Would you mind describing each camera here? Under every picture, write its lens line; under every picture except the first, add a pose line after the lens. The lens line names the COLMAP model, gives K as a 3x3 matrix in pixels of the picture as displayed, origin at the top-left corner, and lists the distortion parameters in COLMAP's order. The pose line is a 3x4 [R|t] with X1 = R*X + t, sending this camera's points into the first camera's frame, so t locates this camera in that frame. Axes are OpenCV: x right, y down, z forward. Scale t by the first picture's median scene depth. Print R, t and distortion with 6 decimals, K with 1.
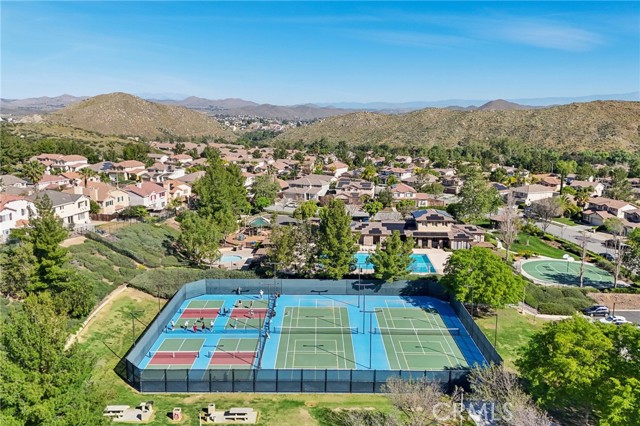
lens RADIAL K [[544.9, 0, 322.9], [0, 544.9, 213.3], [0, 0, 1]] dist [0.032429, -0.011647]
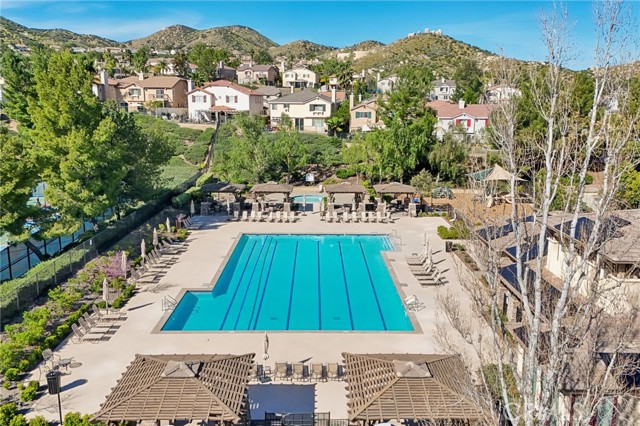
lens RADIAL K [[544.9, 0, 319.6], [0, 544.9, 212.7], [0, 0, 1]] dist [0.032429, -0.011647]
pose [[0.000957, 0.192613, -0.981274, 0.397246], [-0.189028, 0.963619, 0.188963, -0.018025], [0.981971, 0.185307, 0.037332, 0.912038]]
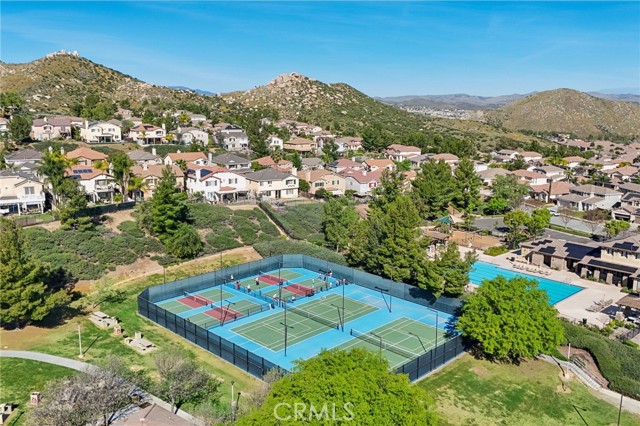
lens RADIAL K [[544.9, 0, 322.9], [0, 544.9, 213.4], [0, 0, 1]] dist [0.032429, -0.011647]
pose [[0.705369, 0.136868, -0.695501, 0.432424], [-0.132266, 0.989363, 0.060555, -0.027464], [0.696391, 0.049278, 0.715969, 0.160002]]
